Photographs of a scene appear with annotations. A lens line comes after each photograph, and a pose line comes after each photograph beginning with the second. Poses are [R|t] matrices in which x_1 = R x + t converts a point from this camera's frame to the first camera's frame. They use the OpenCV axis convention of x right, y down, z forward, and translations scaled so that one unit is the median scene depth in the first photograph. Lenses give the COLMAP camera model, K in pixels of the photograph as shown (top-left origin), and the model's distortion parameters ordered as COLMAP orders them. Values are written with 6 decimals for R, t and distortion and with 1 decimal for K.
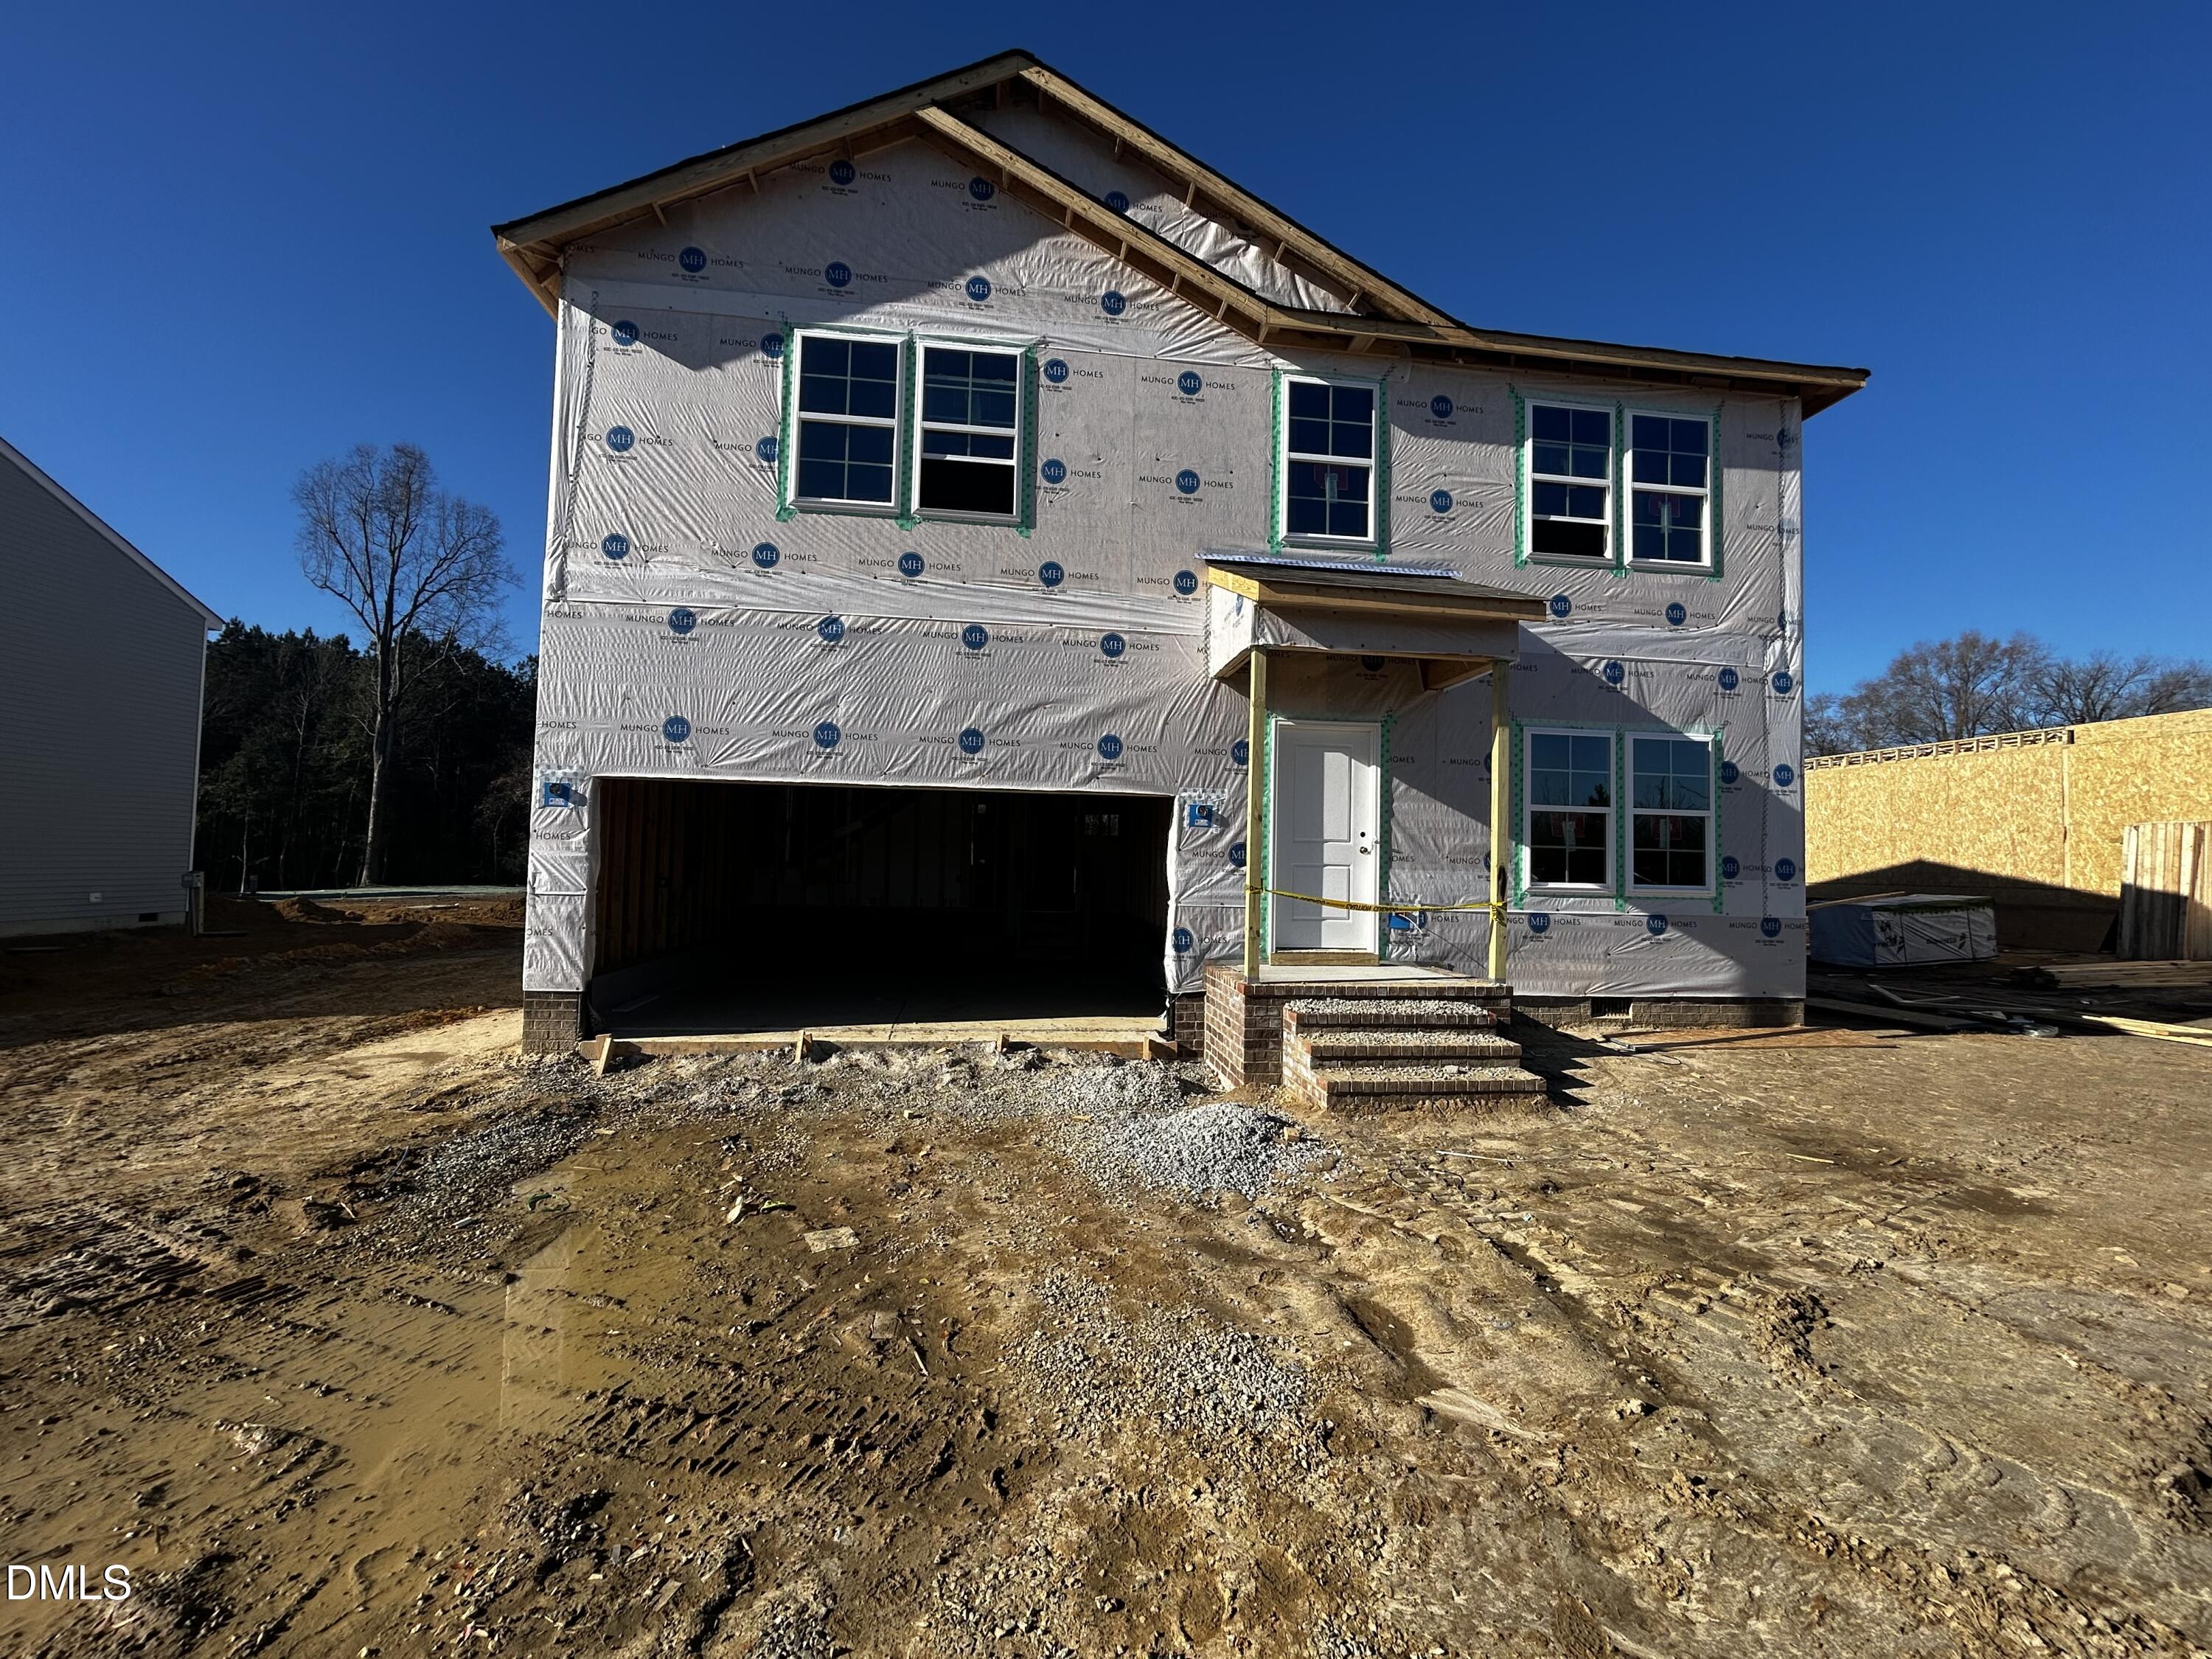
lens RADIAL K [[899.8, 0, 1103.7], [0, 899.8, 831.4], [0, 0, 1]] dist [-0.003291, -0.000574]
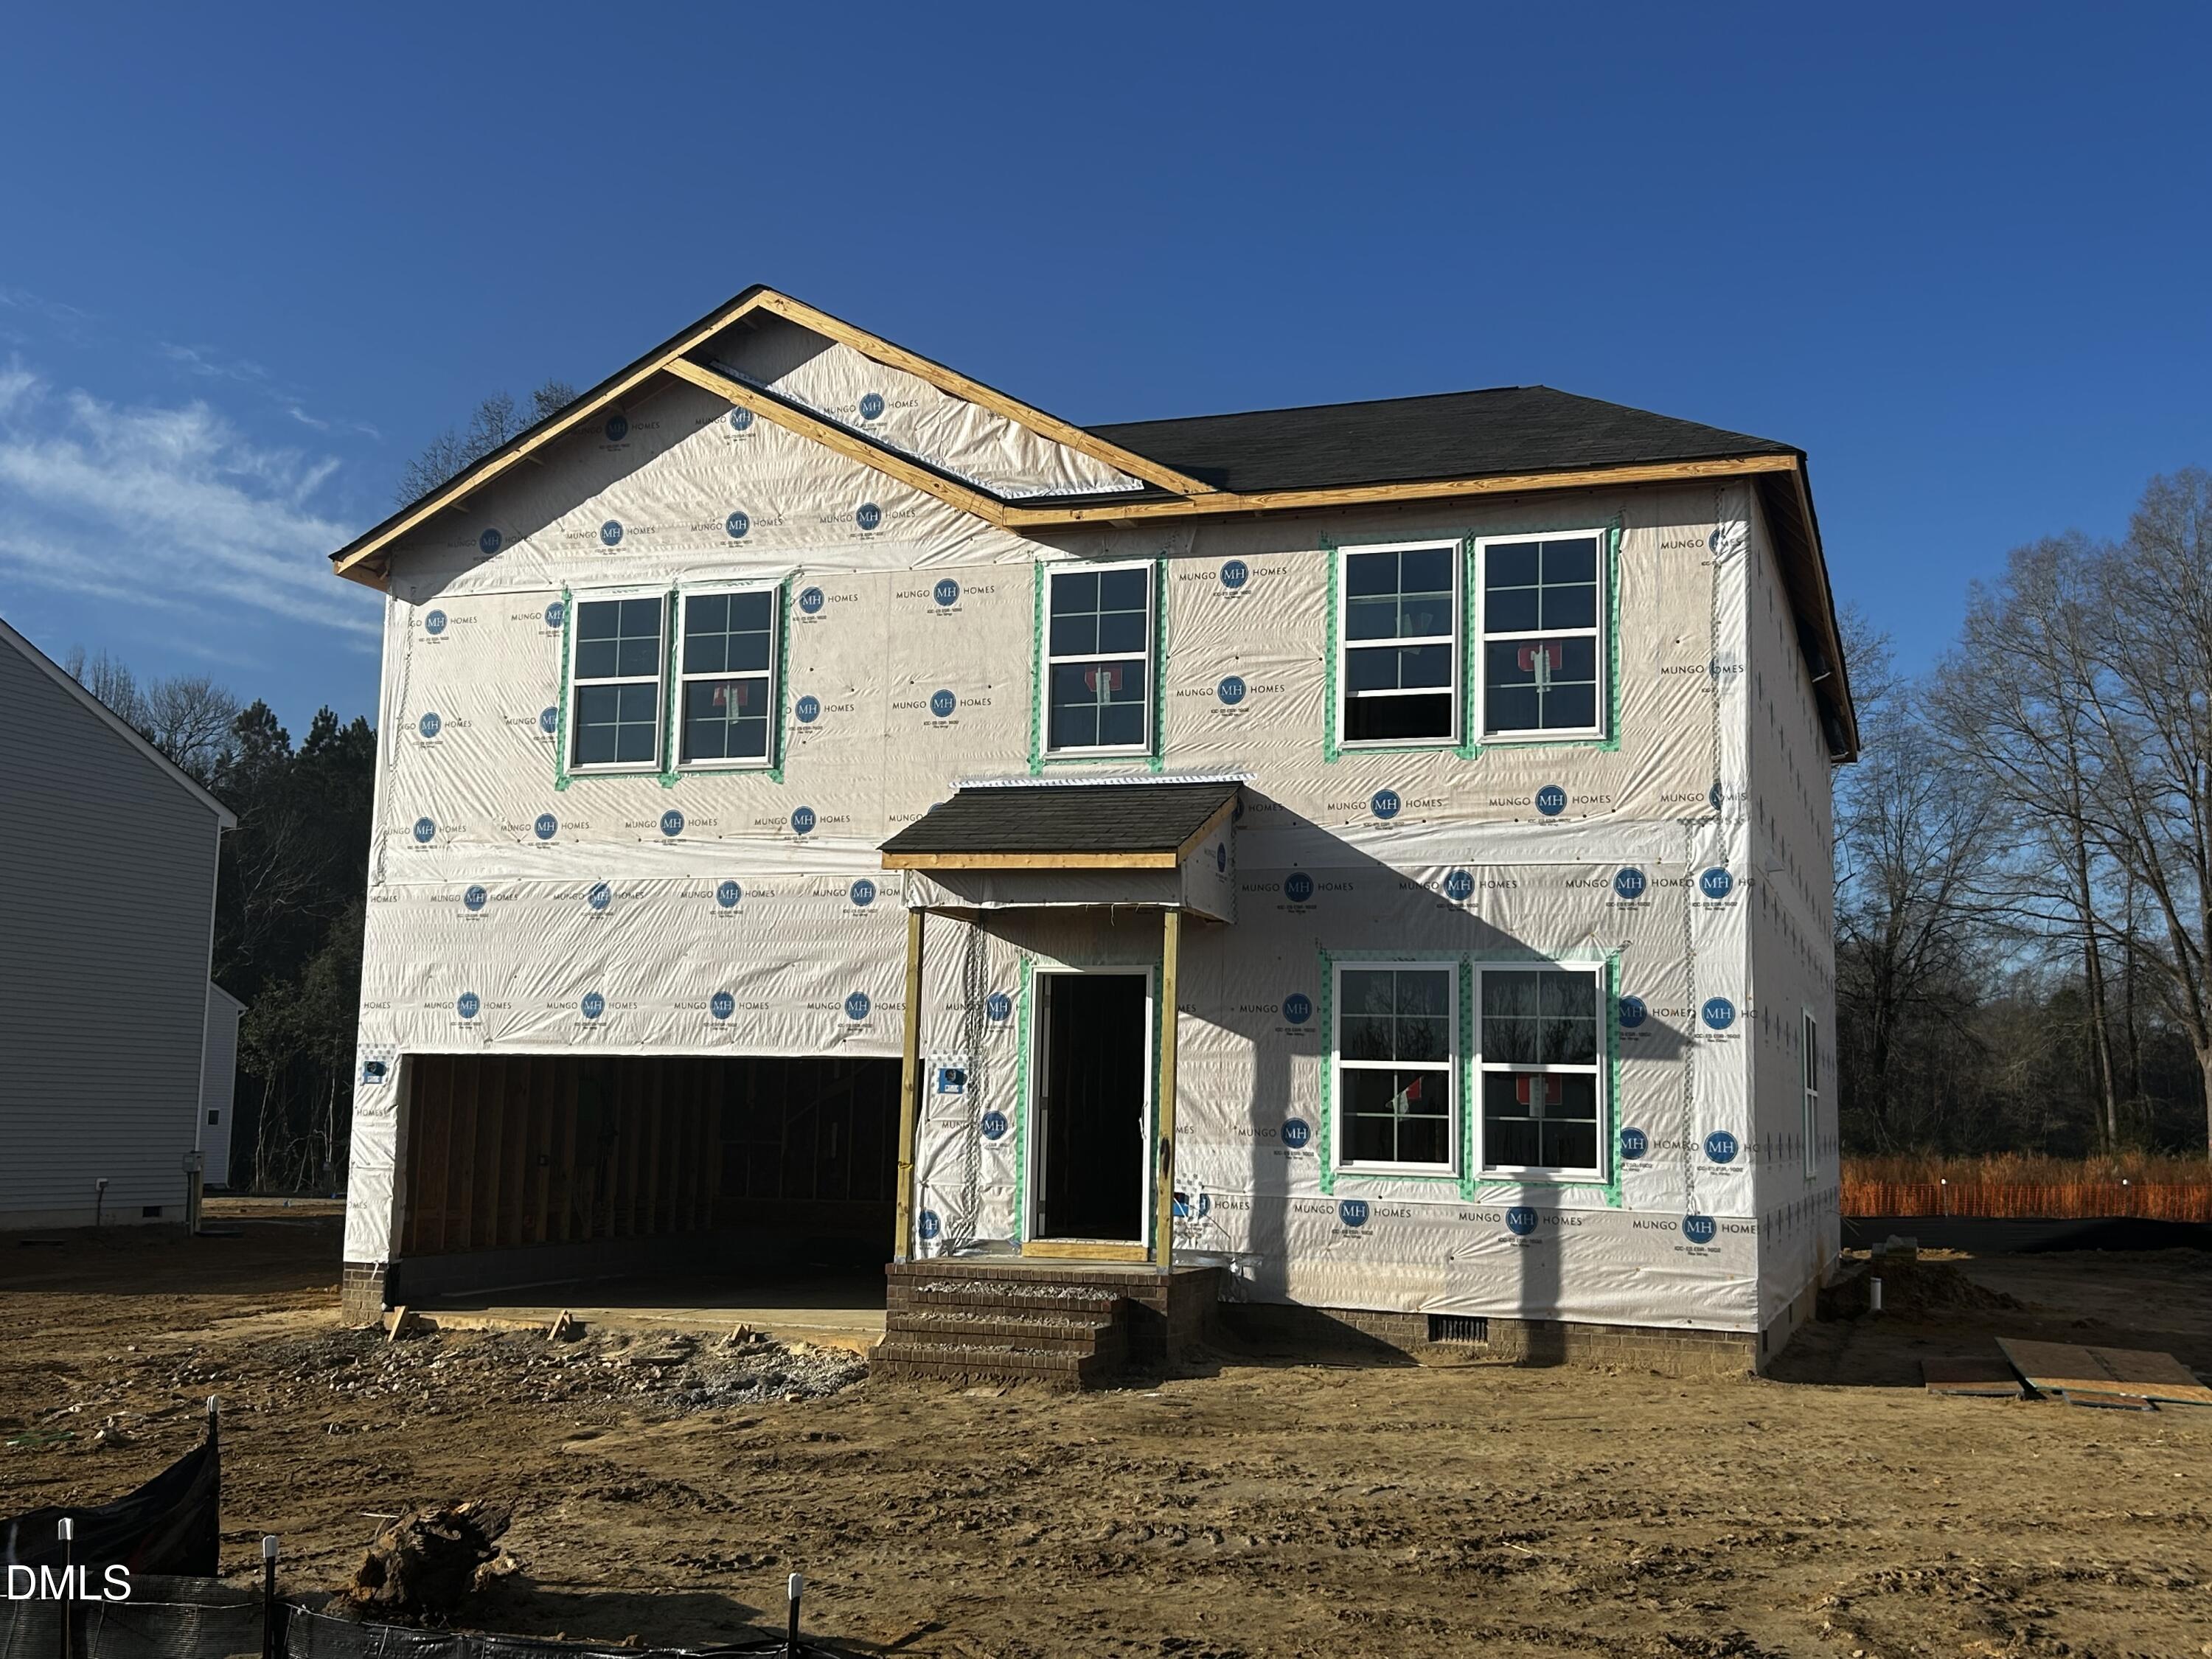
lens RADIAL K [[2321.2, 0, 1074.4], [0, 2321.2, 826.0], [0, 0, 1]] dist [0.119628, -0.341964]
pose [[0.887450, -0.061367, -0.456800, 1.285138], [0.015615, 0.994531, -0.103269, -0.029105], [0.460639, 0.084514, 0.883555, -0.986293]]
